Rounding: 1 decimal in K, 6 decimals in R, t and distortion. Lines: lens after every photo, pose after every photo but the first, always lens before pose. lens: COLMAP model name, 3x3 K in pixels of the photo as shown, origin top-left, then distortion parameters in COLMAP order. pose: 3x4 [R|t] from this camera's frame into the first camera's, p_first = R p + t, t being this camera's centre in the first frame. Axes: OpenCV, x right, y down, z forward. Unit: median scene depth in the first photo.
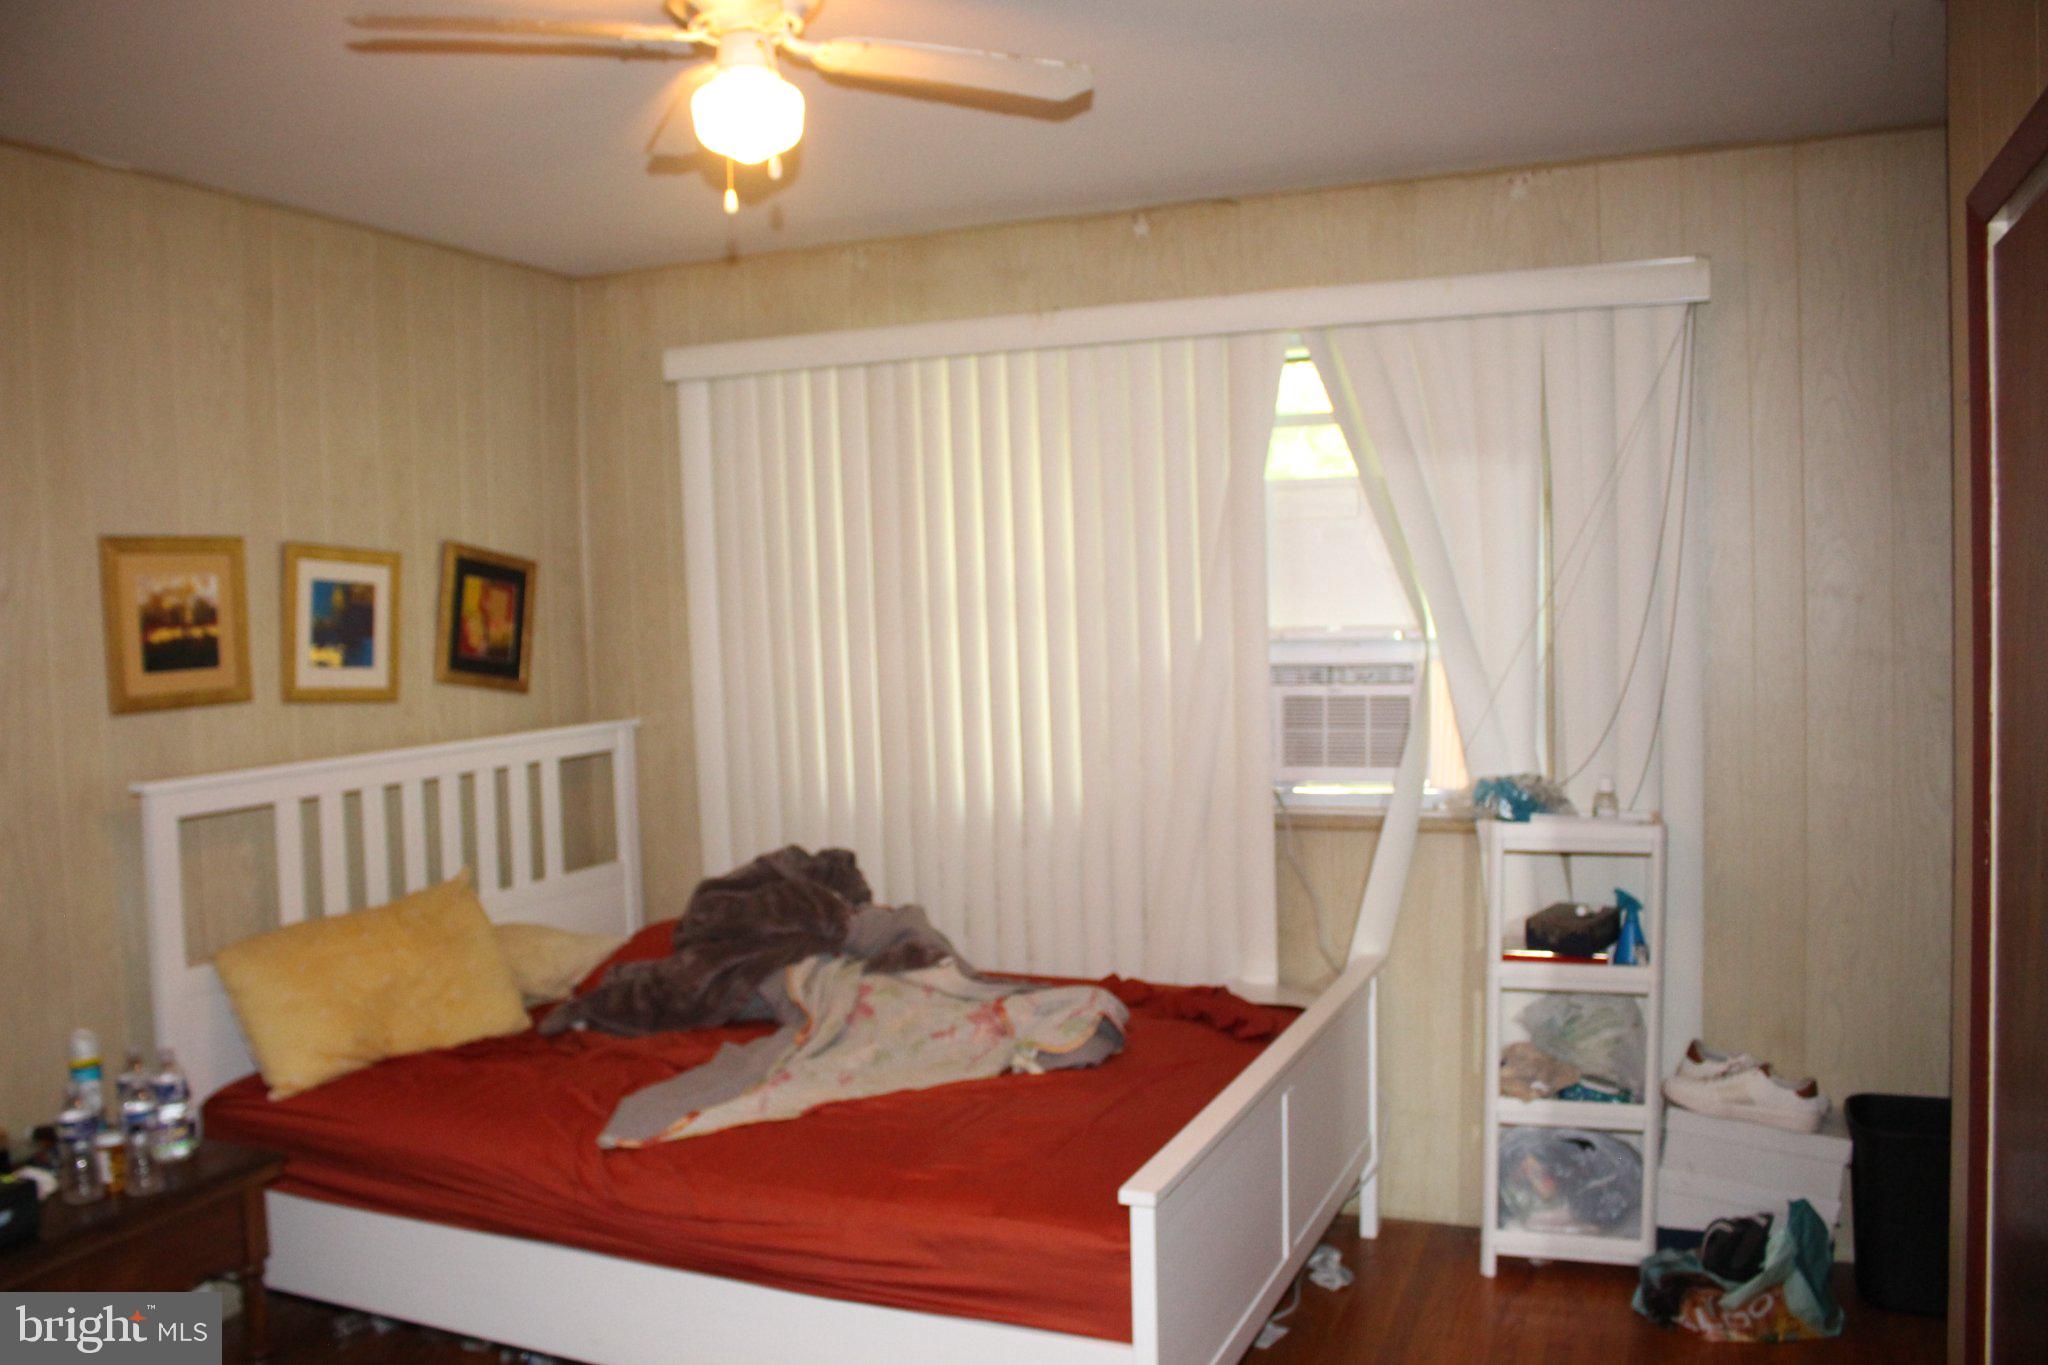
lens RADIAL K [[1707.1, 0, 1024.0], [0, 1707.1, 682.5], [0, 0, 1]] dist [-0.174289, 0.142669]
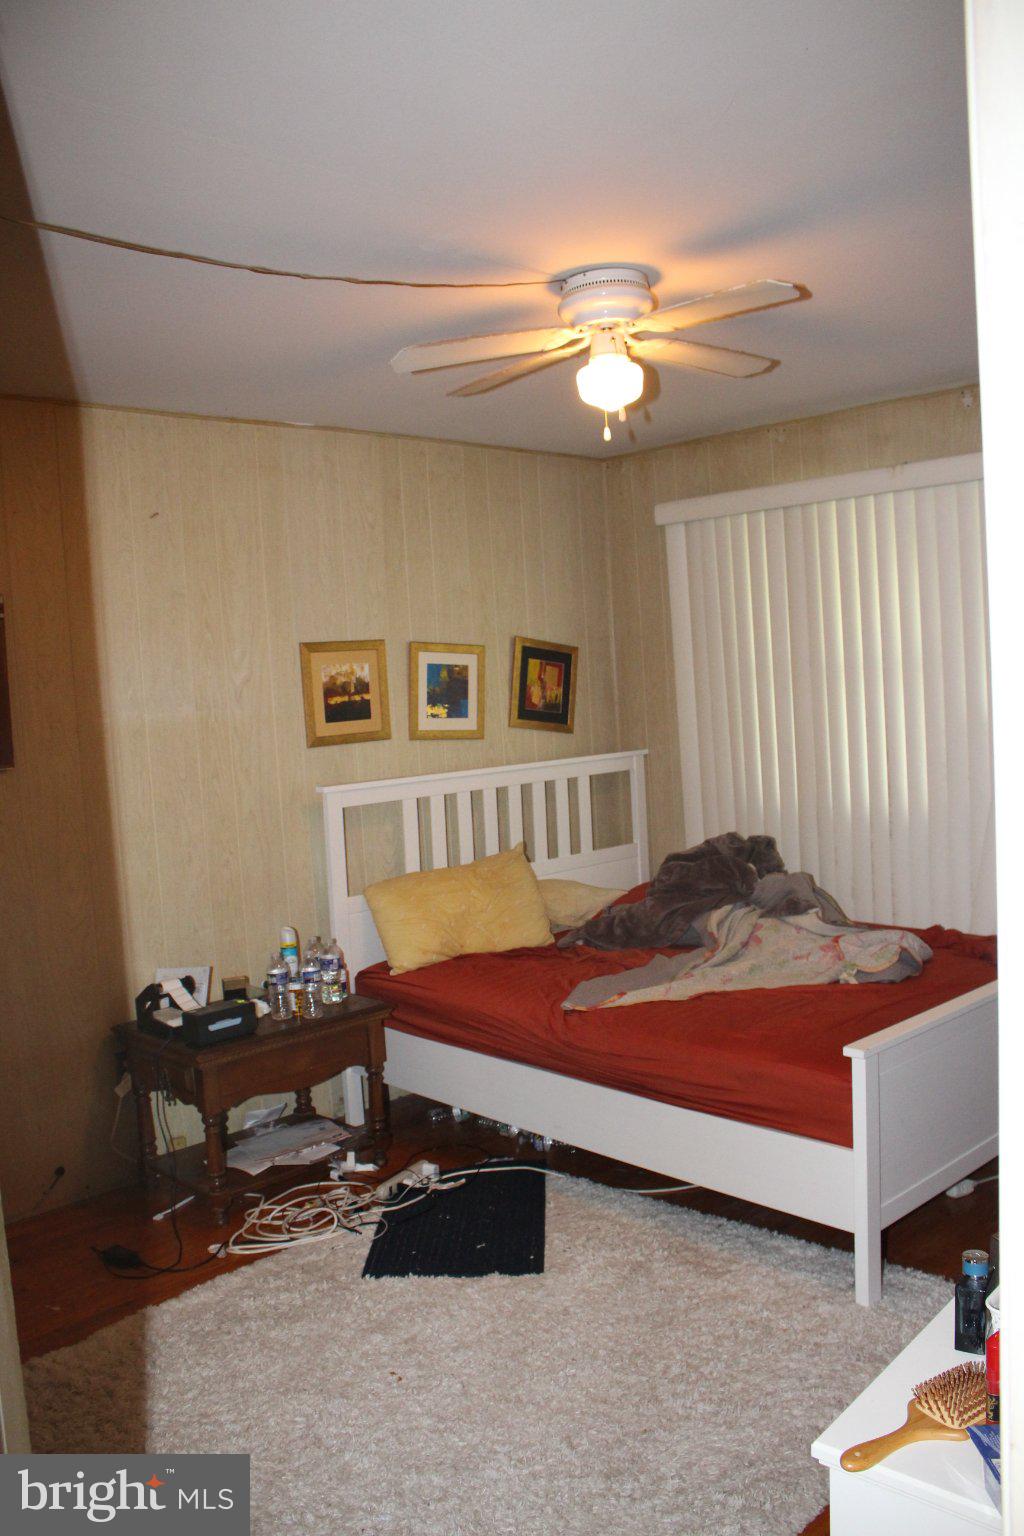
lens RADIAL K [[1280.3, 0, 512.0], [0, 1280.3, 768.0], [0, 0, 1]] dist [-0.174289, 0.142669]
pose [[0.916893, 0.004760, -0.399104, 0.155712], [0.008498, 0.999469, 0.031445, 0.001234], [0.399042, -0.032223, 0.916366, -0.123952]]
